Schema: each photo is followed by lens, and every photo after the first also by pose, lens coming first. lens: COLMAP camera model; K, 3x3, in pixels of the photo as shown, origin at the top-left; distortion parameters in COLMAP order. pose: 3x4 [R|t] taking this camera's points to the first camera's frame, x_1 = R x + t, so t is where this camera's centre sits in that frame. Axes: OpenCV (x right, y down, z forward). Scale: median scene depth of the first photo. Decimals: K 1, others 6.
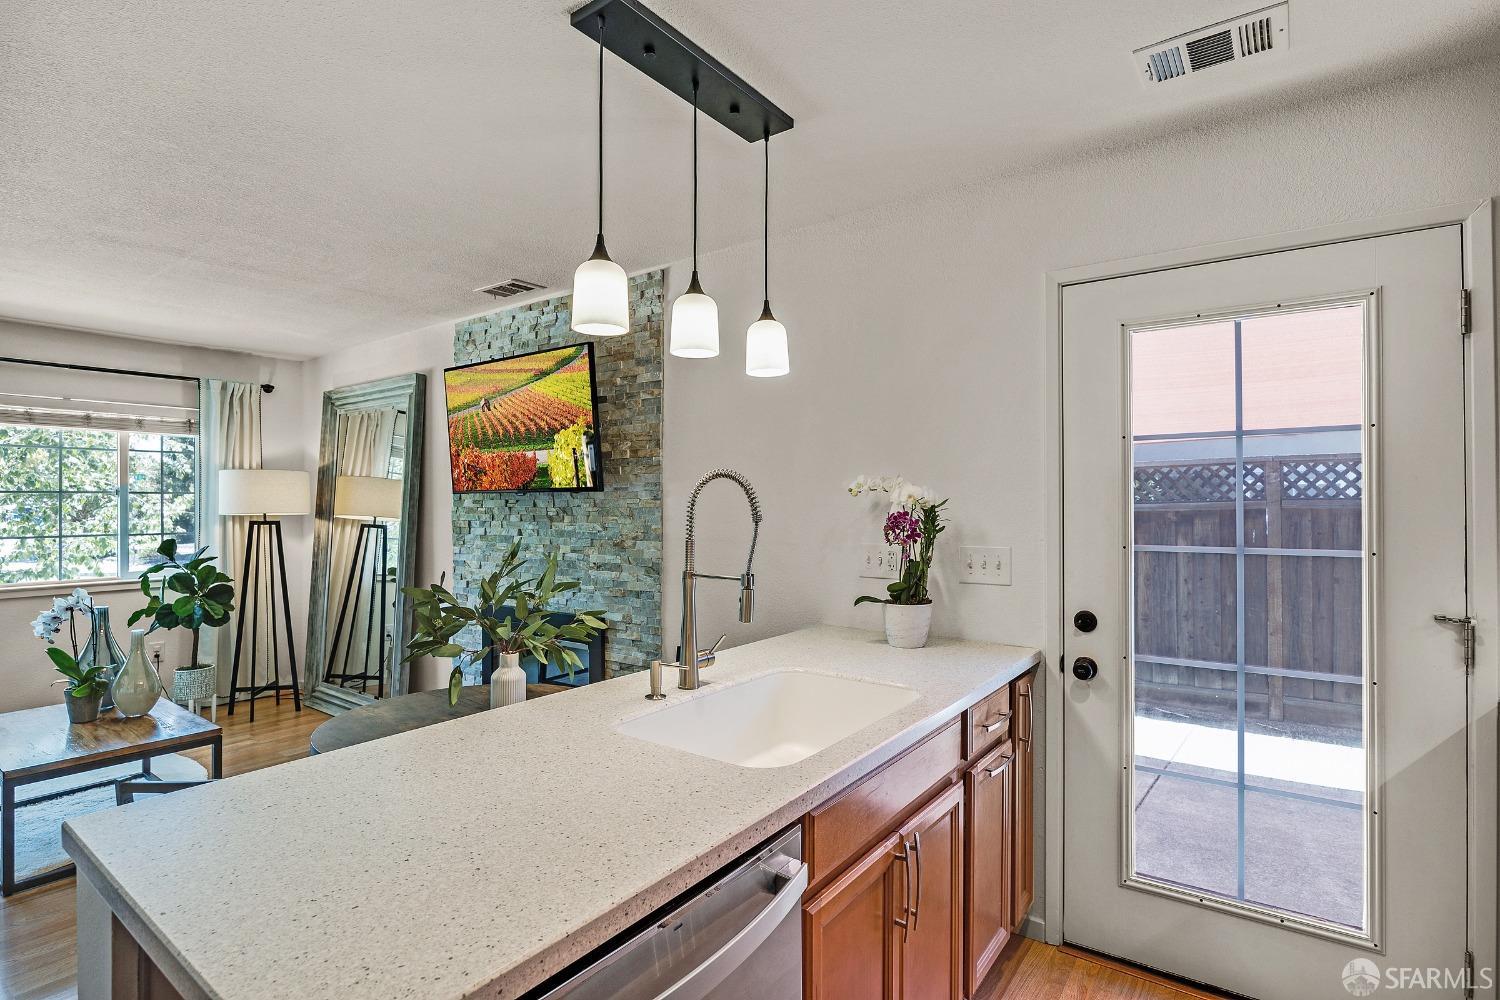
lens RADIAL K [[740.0, 0, 756.2], [0, 740.0, 501.1], [0, 0, 1]] dist [-0.012922, 0.002616]
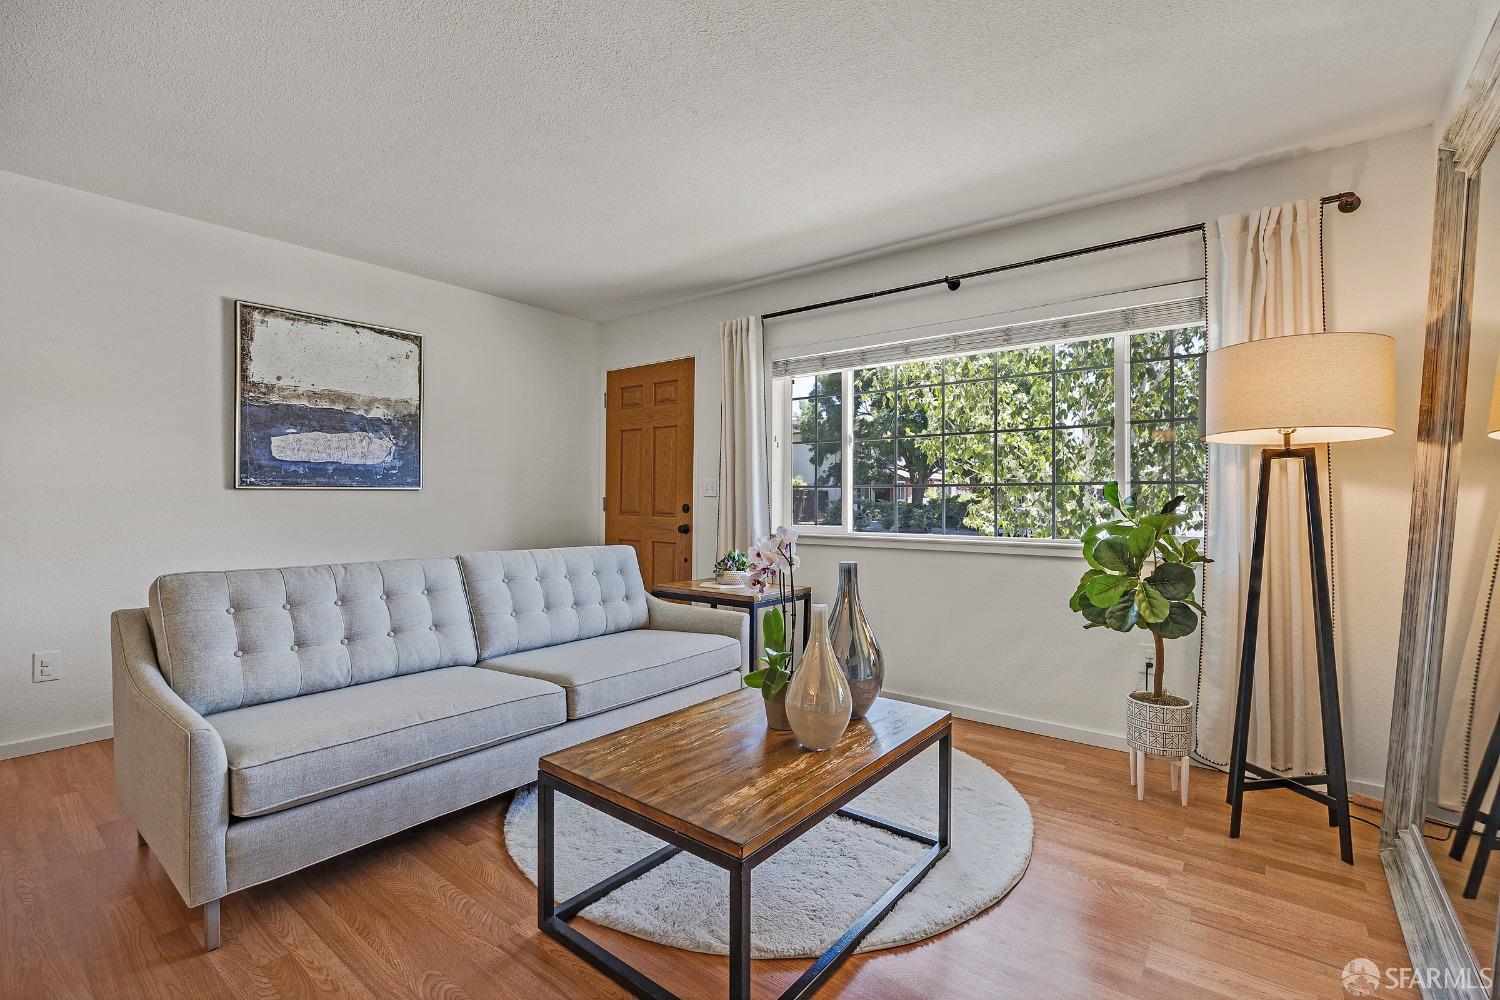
lens RADIAL K [[672.4, 0, 745.8], [0, 672.4, 498.5], [0, 0, 1]] dist [-0.022836, 0.003440]
pose [[-0.028057, -0.000985, -0.999606, -0.265797], [-0.000722, 0.999999, -0.000965, 0.078896], [0.999606, 0.000695, -0.028057, 0.837521]]
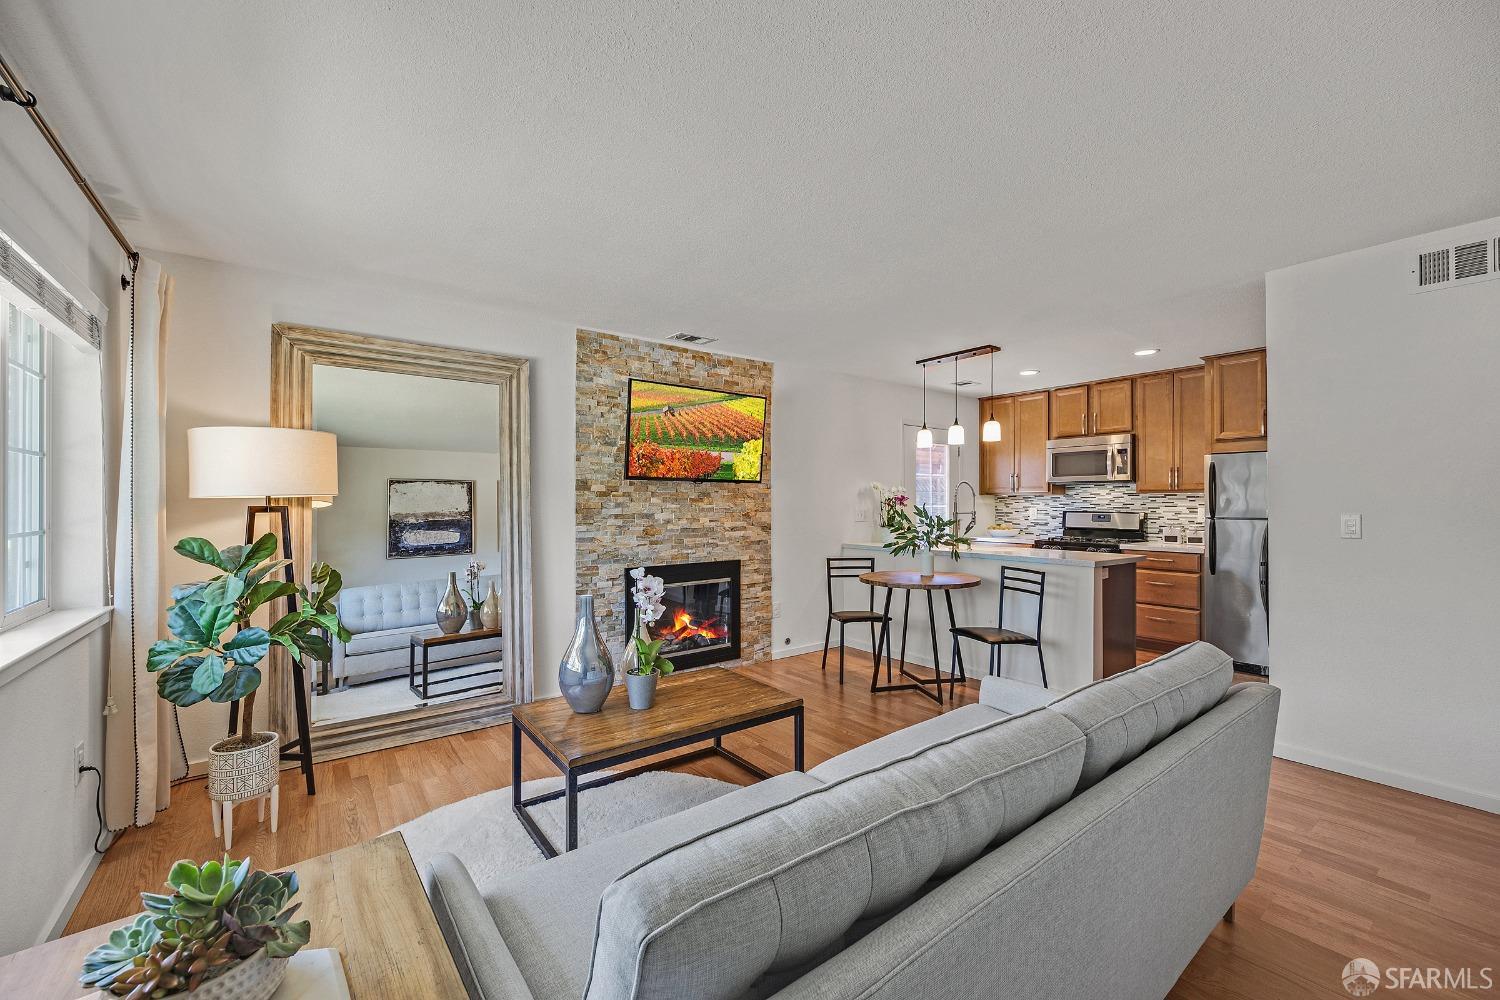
lens RADIAL K [[606.7, 0, 743.5], [0, 606.7, 501.5], [0, 0, 1]] dist [-0.006077, 0.000235]
pose [[0.292052, 0.003246, 0.956397, -1.392298], [-0.003058, 0.999992, -0.002460, 0.029197], [-0.956397, -0.002206, 0.292060, 0.552716]]
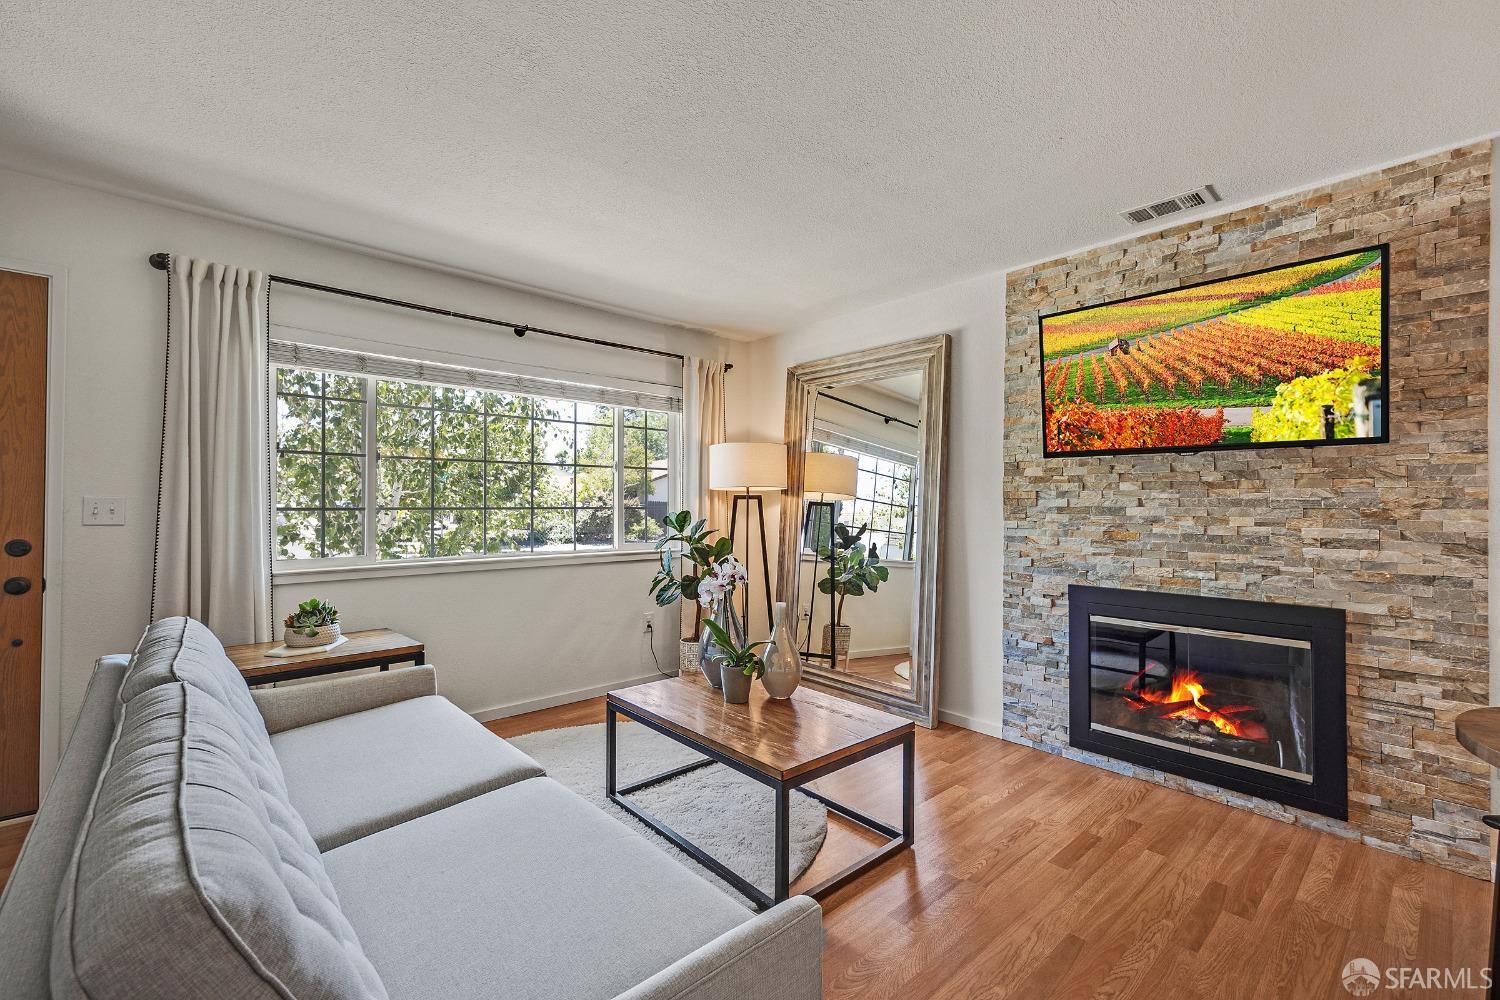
lens RADIAL K [[606.7, 0, 764.6], [0, 606.7, 502.0], [0, 0, 1]] dist [-0.006077, 0.000235]
pose [[0.982830, 0.006227, -0.184408, -0.639938], [-0.005471, 0.999974, 0.004607, 0.042284], [0.184432, -0.003519, 0.982839, 0.246446]]
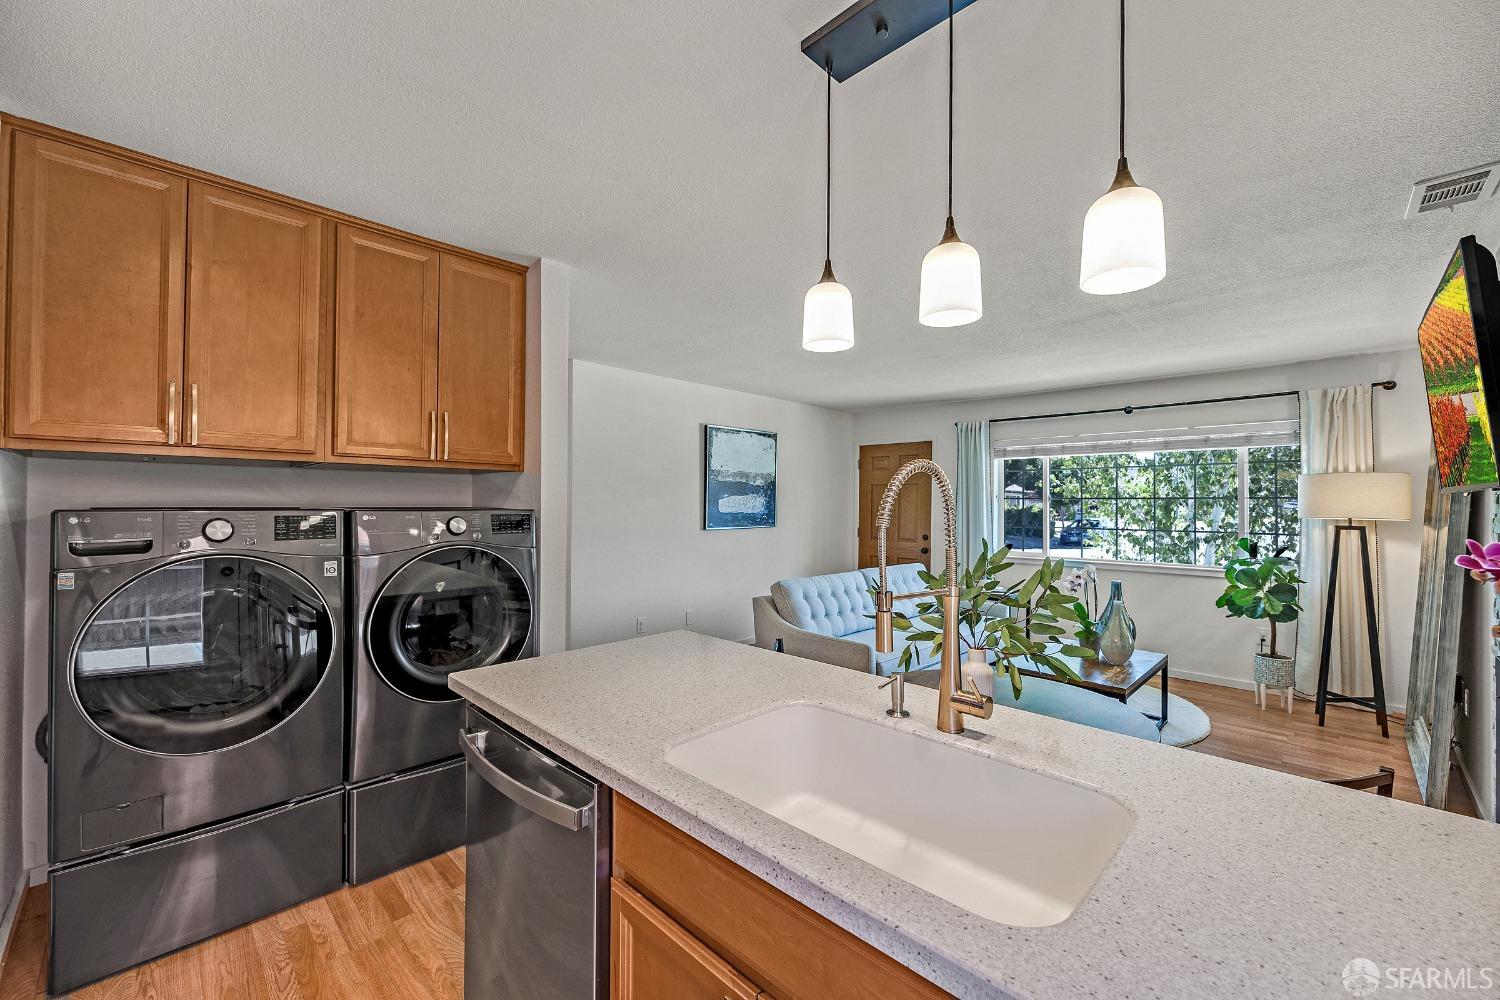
lens RADIAL K [[606.7, 0, 743.1], [0, 606.7, 498.6], [0, 0, 1]] dist [-0.006077, 0.000235]
pose [[-0.137271, -0.009004, -0.990493, 0.291582], [-0.004461, 0.999954, -0.008472, 0.002216], [0.990523, 0.003256, -0.137305, 0.418580]]
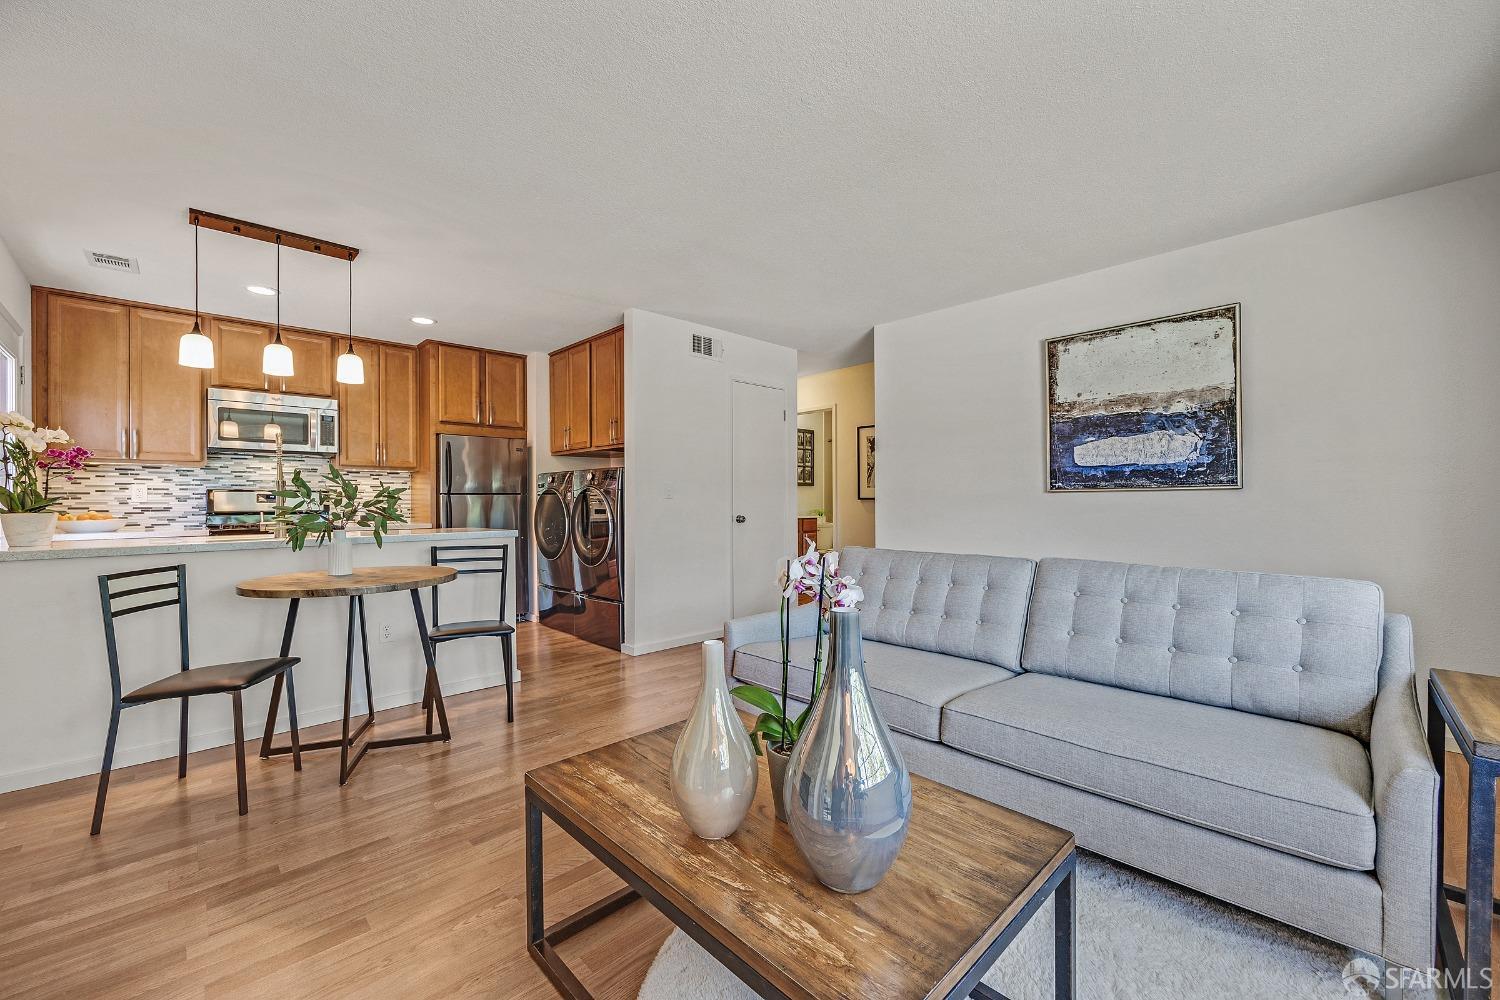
lens RADIAL K [[606.7, 0, 761.6], [0, 606.7, 500.7], [0, 0, 1]] dist [-0.006077, 0.000235]
pose [[-0.988202, 0.006333, 0.153028, -0.818055], [0.005907, 0.999977, -0.003244, 0.079737], [-0.153045, -0.002301, -0.988217, 1.191873]]
